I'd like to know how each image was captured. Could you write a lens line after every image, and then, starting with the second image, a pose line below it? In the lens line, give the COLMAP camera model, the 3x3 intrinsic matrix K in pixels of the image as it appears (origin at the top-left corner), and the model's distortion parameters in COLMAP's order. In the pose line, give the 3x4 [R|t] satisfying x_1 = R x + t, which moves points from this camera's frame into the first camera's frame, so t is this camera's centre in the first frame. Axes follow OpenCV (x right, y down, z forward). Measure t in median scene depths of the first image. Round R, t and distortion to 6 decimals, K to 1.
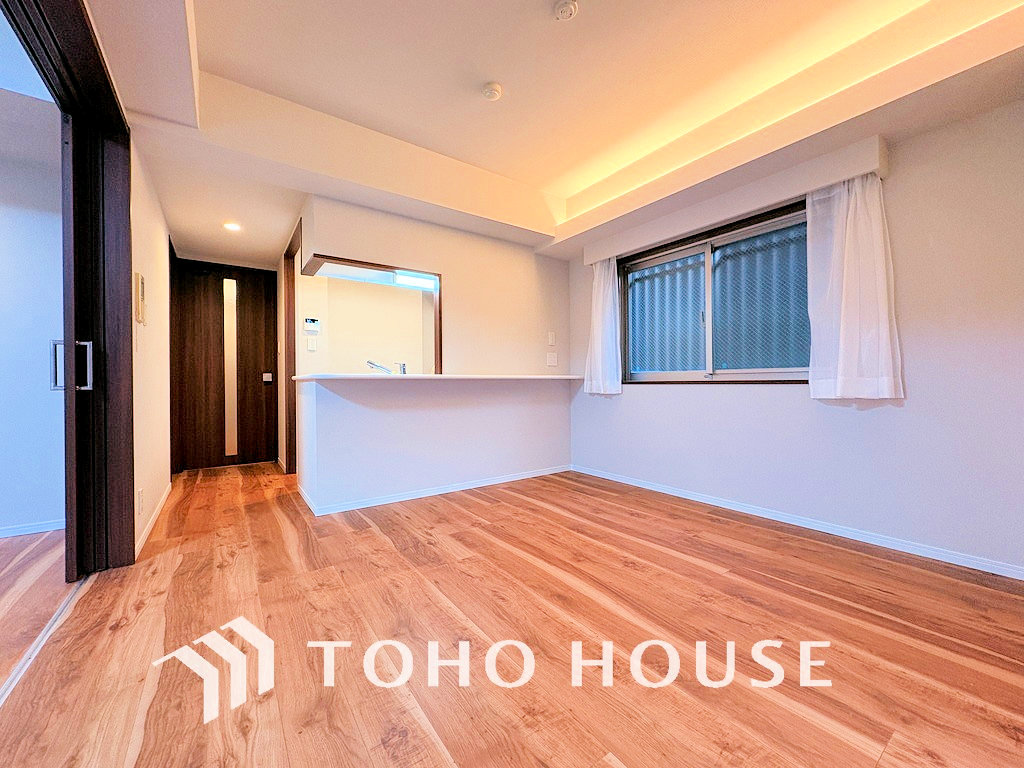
lens RADIAL K [[405.2, 0, 512.7], [0, 405.2, 383.1], [0, 0, 1]] dist [-0.000590, 0.000390]
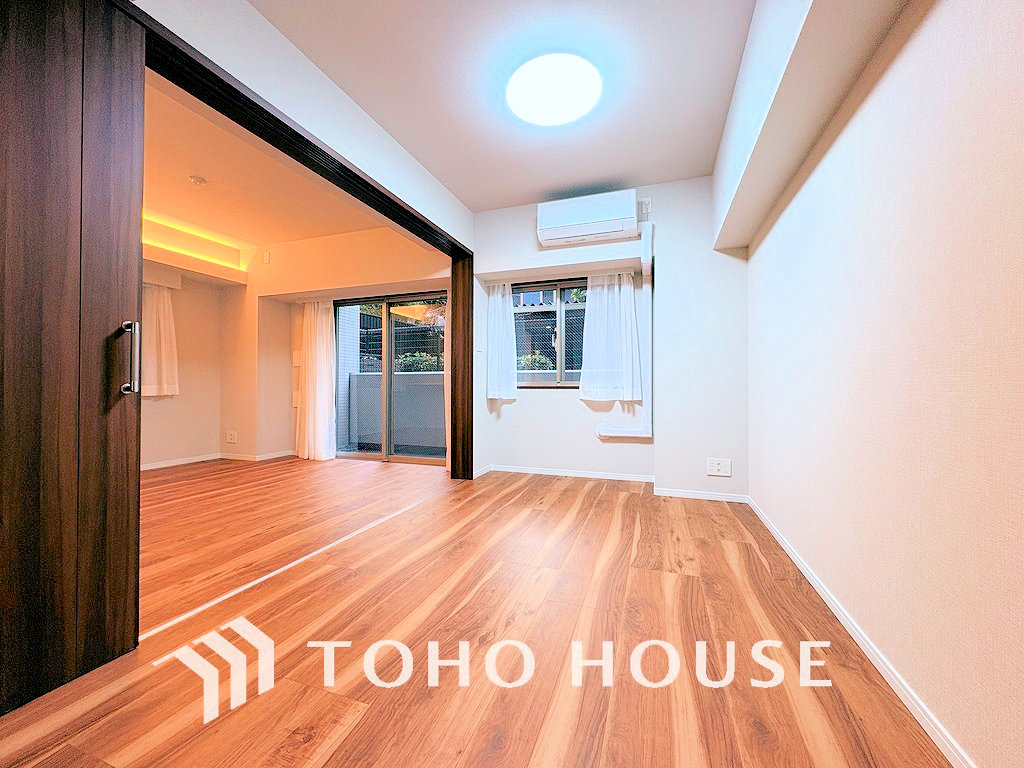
lens RADIAL K [[405.2, 0, 512.7], [0, 405.2, 383.1], [0, 0, 1]] dist [-0.000590, 0.000390]
pose [[-0.574055, 0.015143, 0.818676, -1.174937], [0.002583, 0.999857, -0.016683, 0.009642], [-0.818812, -0.007462, -0.574013, 0.478046]]
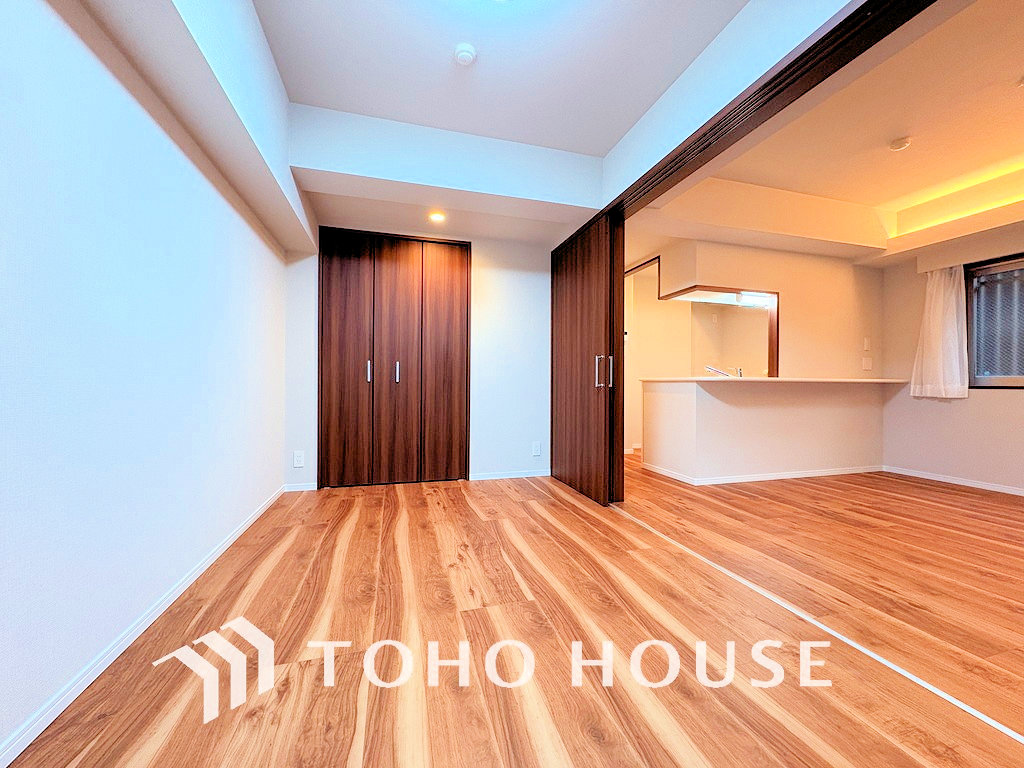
lens RADIAL K [[405.2, 0, 512.7], [0, 405.2, 383.1], [0, 0, 1]] dist [-0.000590, 0.000390]
pose [[0.944885, 0.013593, -0.327121, -0.510514], [-0.013571, 0.999905, 0.002350, 0.002388], [0.327122, 0.002219, 0.944979, -0.355483]]
